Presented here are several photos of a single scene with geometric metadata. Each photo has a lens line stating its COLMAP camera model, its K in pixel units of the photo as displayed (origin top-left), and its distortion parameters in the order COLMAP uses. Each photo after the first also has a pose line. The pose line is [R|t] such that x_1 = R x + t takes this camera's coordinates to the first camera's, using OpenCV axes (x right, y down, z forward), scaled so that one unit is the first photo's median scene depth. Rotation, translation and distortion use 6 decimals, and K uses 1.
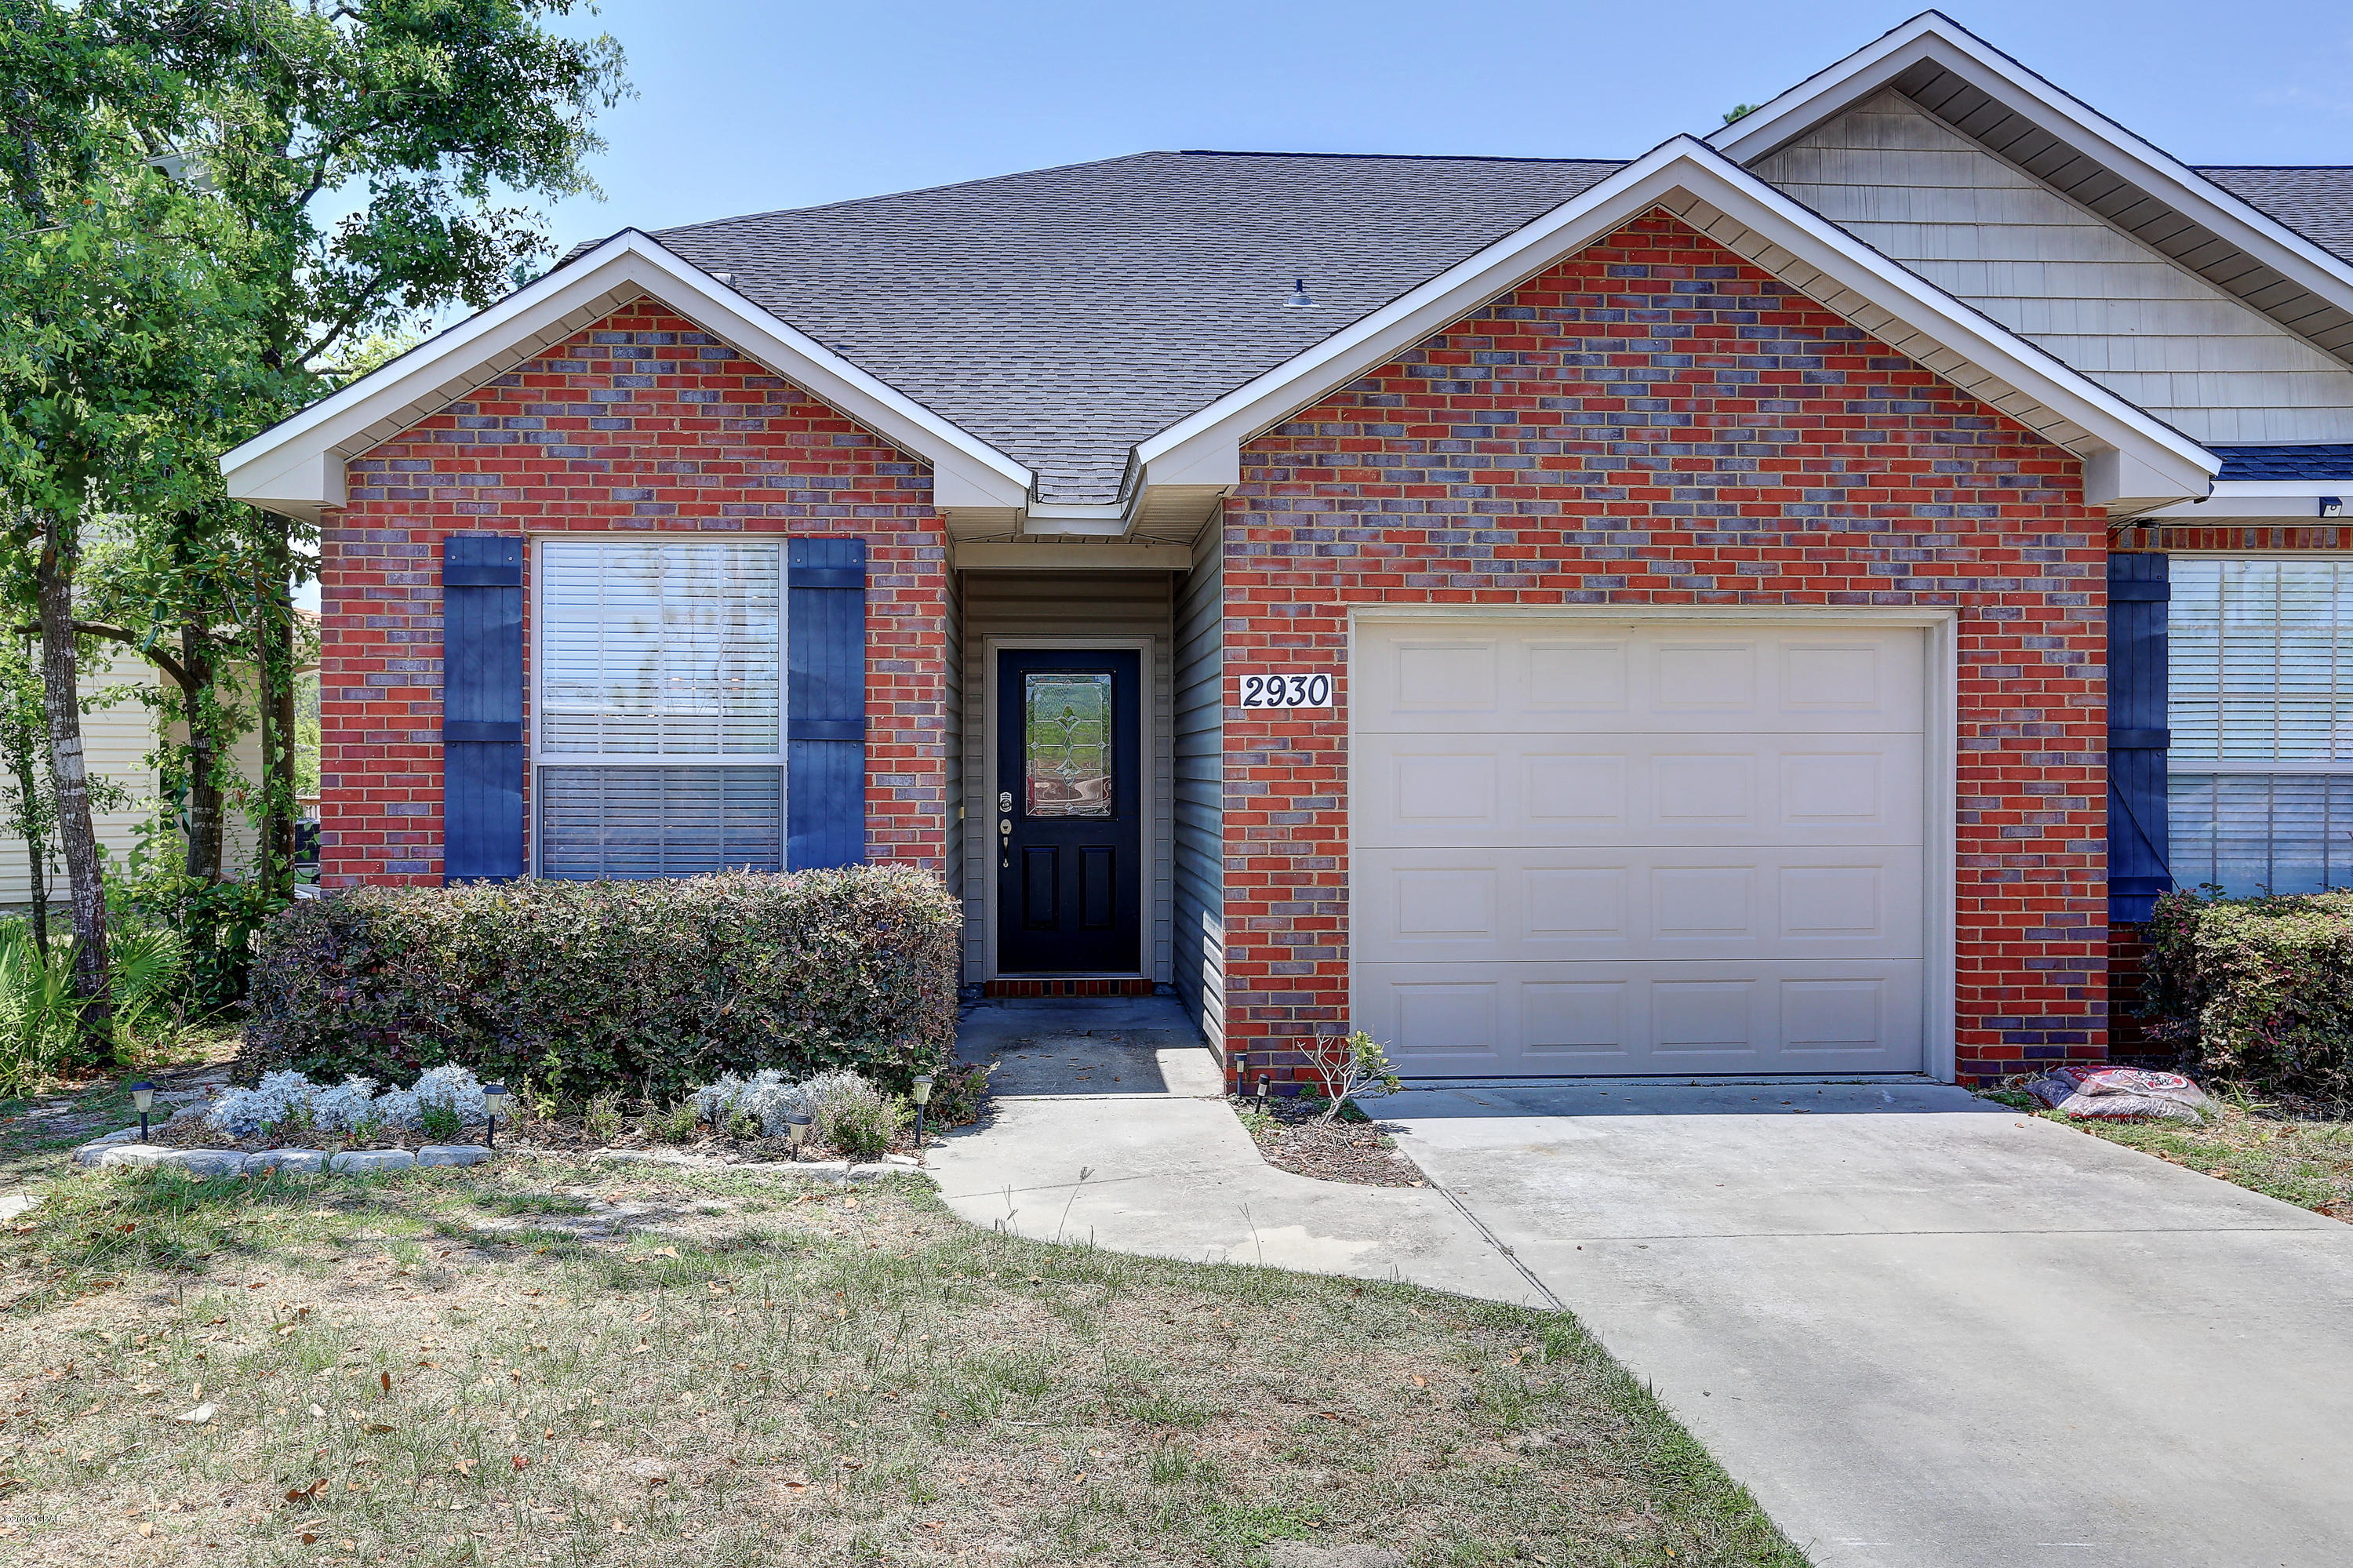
lens RADIAL K [[2032.9, 0, 1176.8], [0, 2032.9, 772.0], [0, 0, 1]] dist [-0.015442, 0.016185]
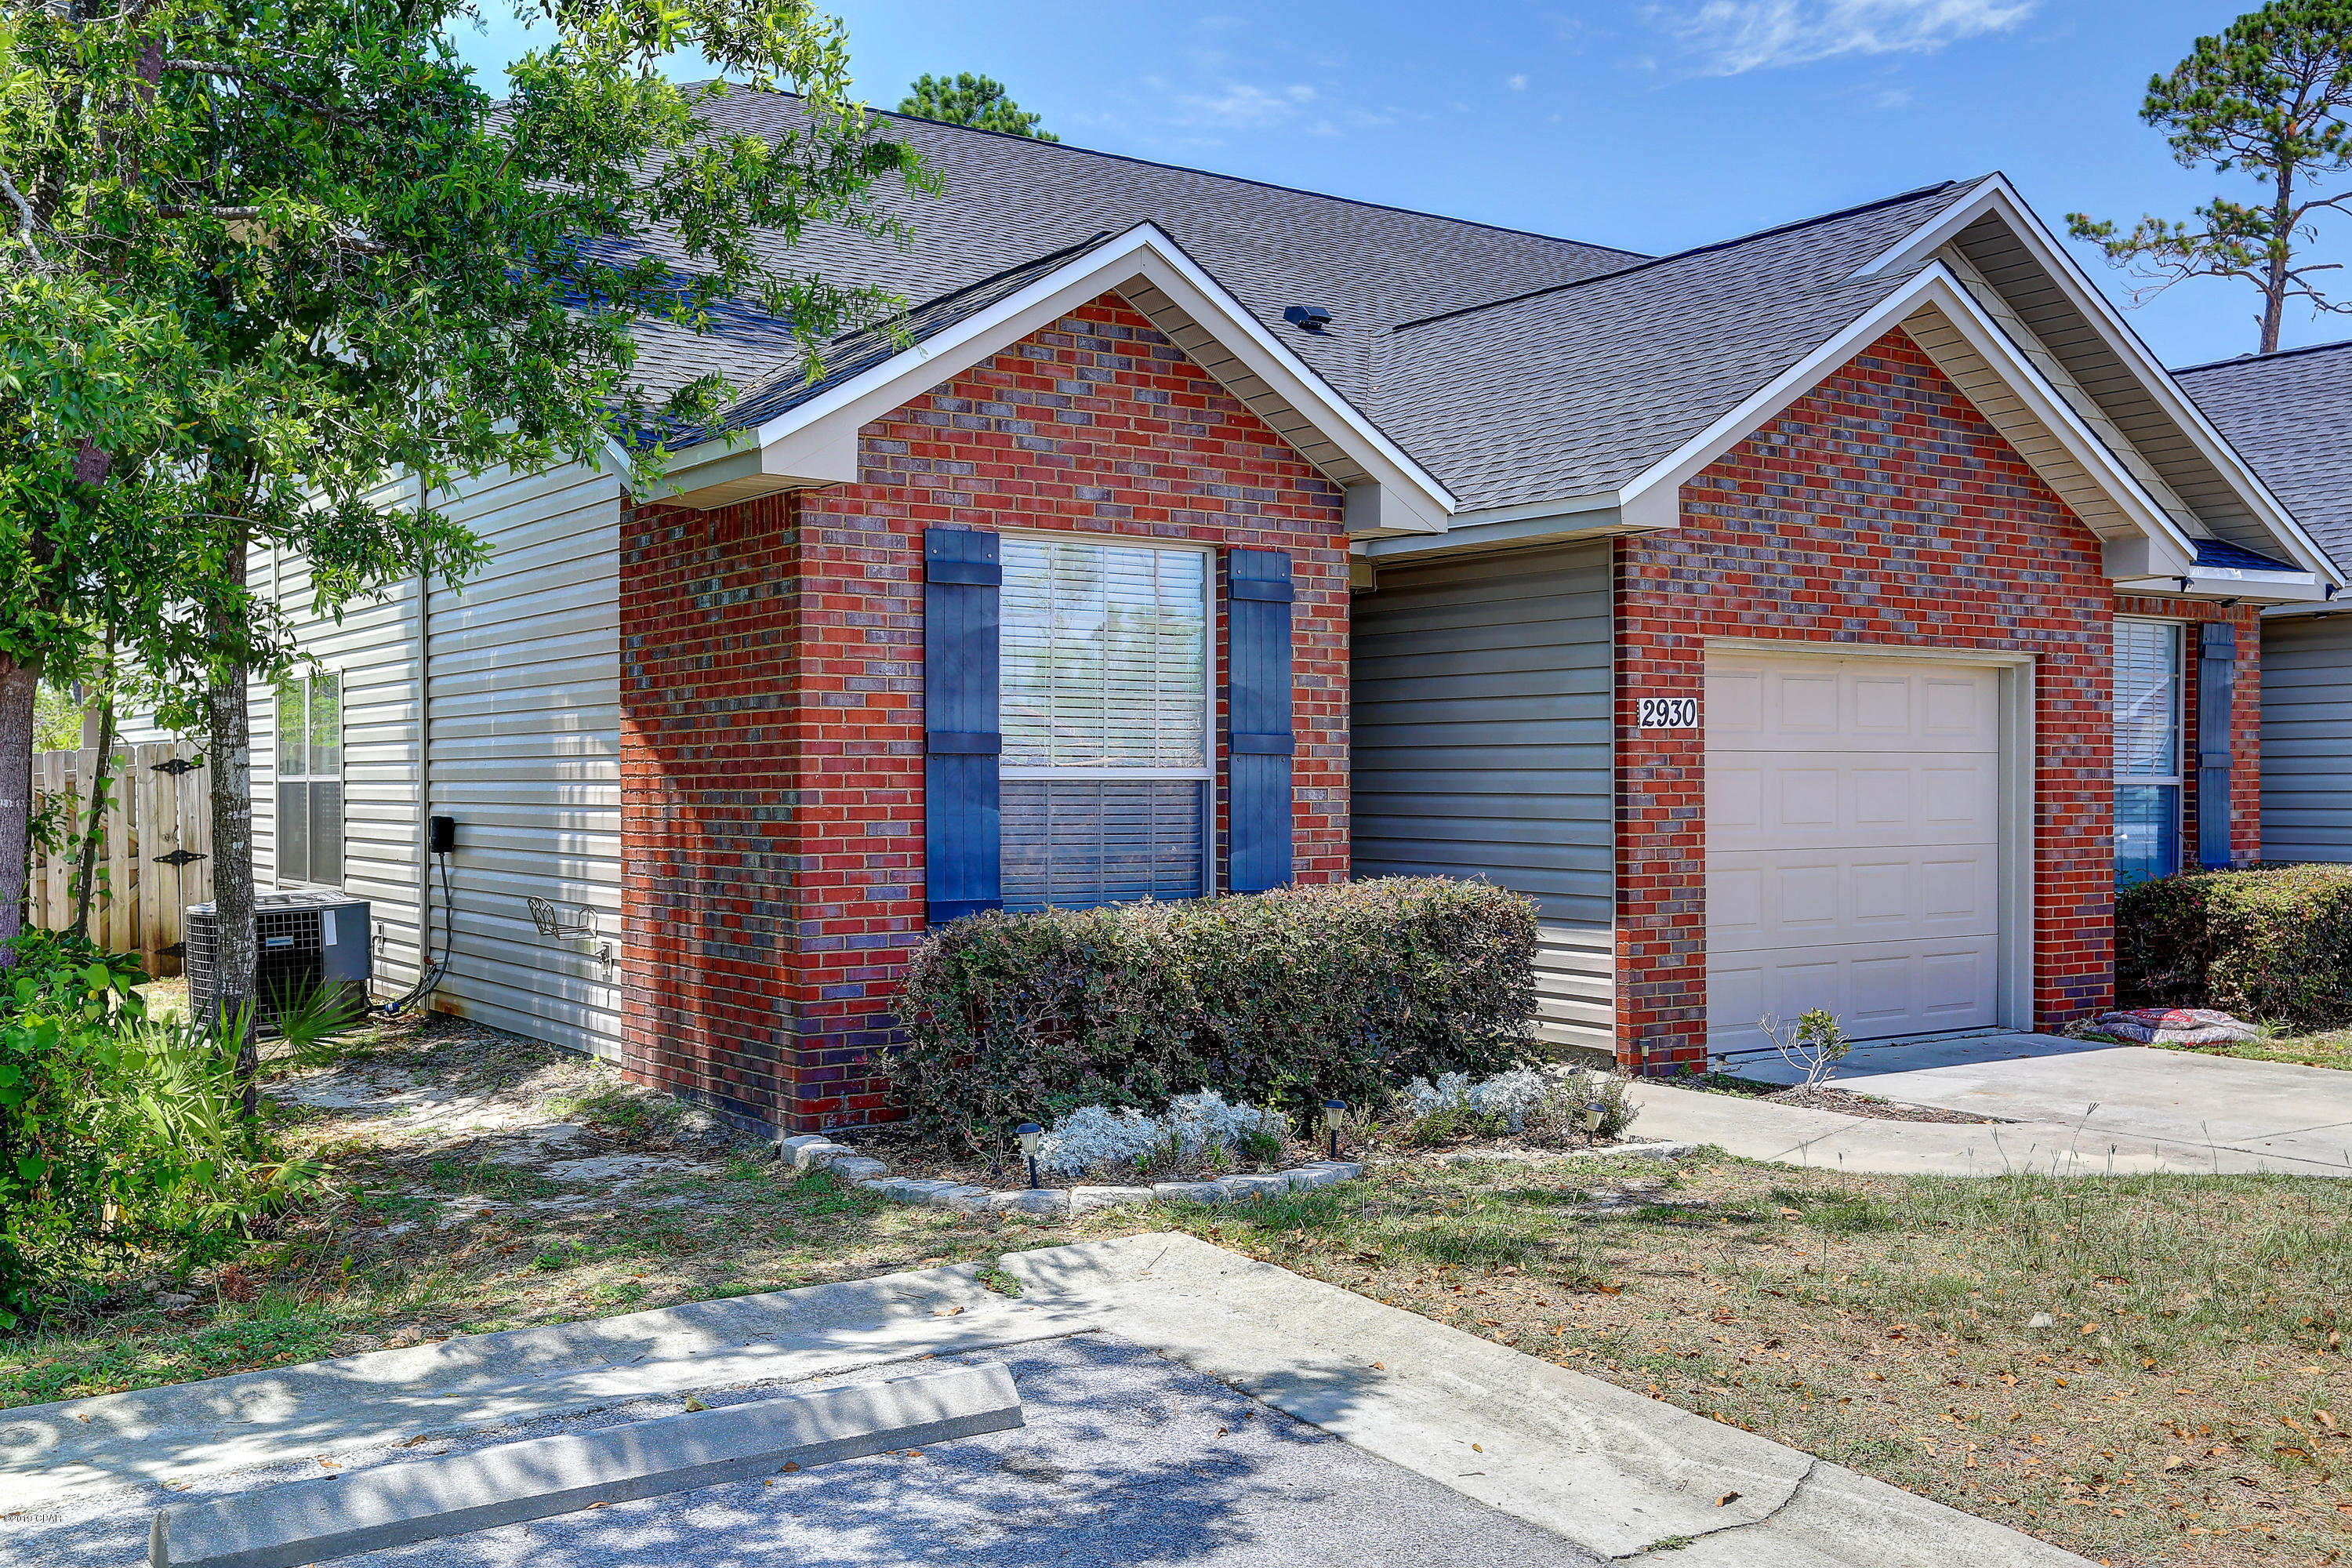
lens RADIAL K [[2268.8, 0, 1175.4], [0, 2268.8, 796.4], [0, 0, 1]] dist [-0.009620, 0.000000]
pose [[0.854239, -0.004698, 0.519859, -0.804457], [0.000670, 0.999968, 0.007937, -0.003983], [-0.519880, -0.006432, 0.854215, 0.075775]]
